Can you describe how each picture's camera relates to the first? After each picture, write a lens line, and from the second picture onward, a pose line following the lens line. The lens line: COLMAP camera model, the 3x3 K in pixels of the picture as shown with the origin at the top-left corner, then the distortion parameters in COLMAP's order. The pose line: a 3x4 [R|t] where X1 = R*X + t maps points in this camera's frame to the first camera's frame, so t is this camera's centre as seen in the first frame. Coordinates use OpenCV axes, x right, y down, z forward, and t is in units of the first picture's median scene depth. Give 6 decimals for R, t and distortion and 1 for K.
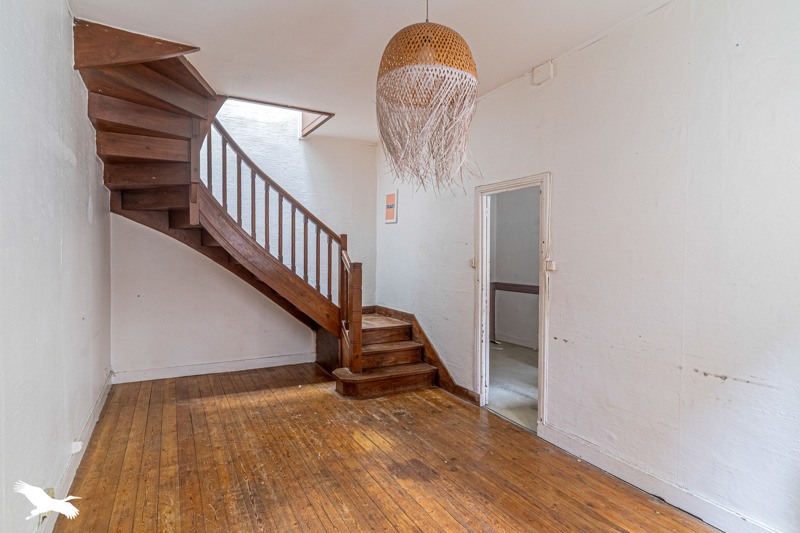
lens RADIAL K [[407.0, 0, 388.6], [0, 407.0, 258.9], [0, 0, 1]] dist [0.000396, 0.000157]
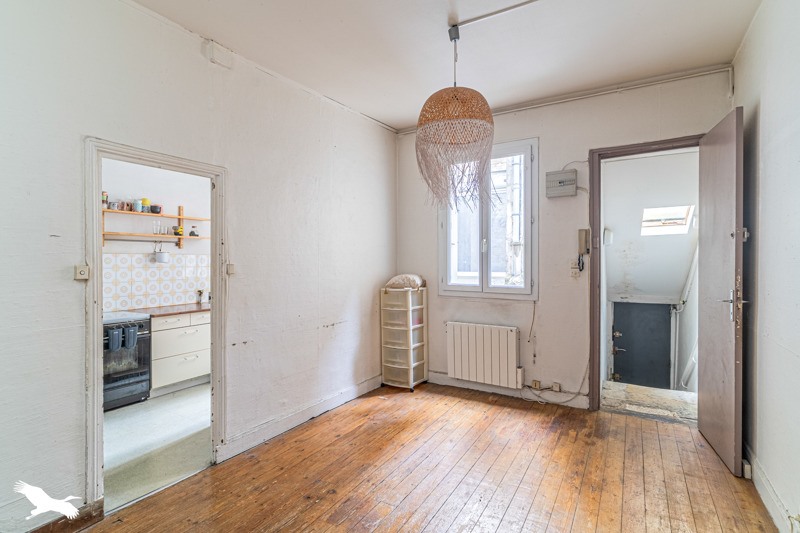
lens RADIAL K [[407.0, 0, 388.6], [0, 407.0, 258.9], [0, 0, 1]] dist [0.000396, 0.000157]
pose [[-0.512336, -0.005048, 0.858770, -0.635693], [0.004088, 0.999957, 0.008316, -0.014451], [-0.858775, 0.007772, -0.512294, 1.246161]]
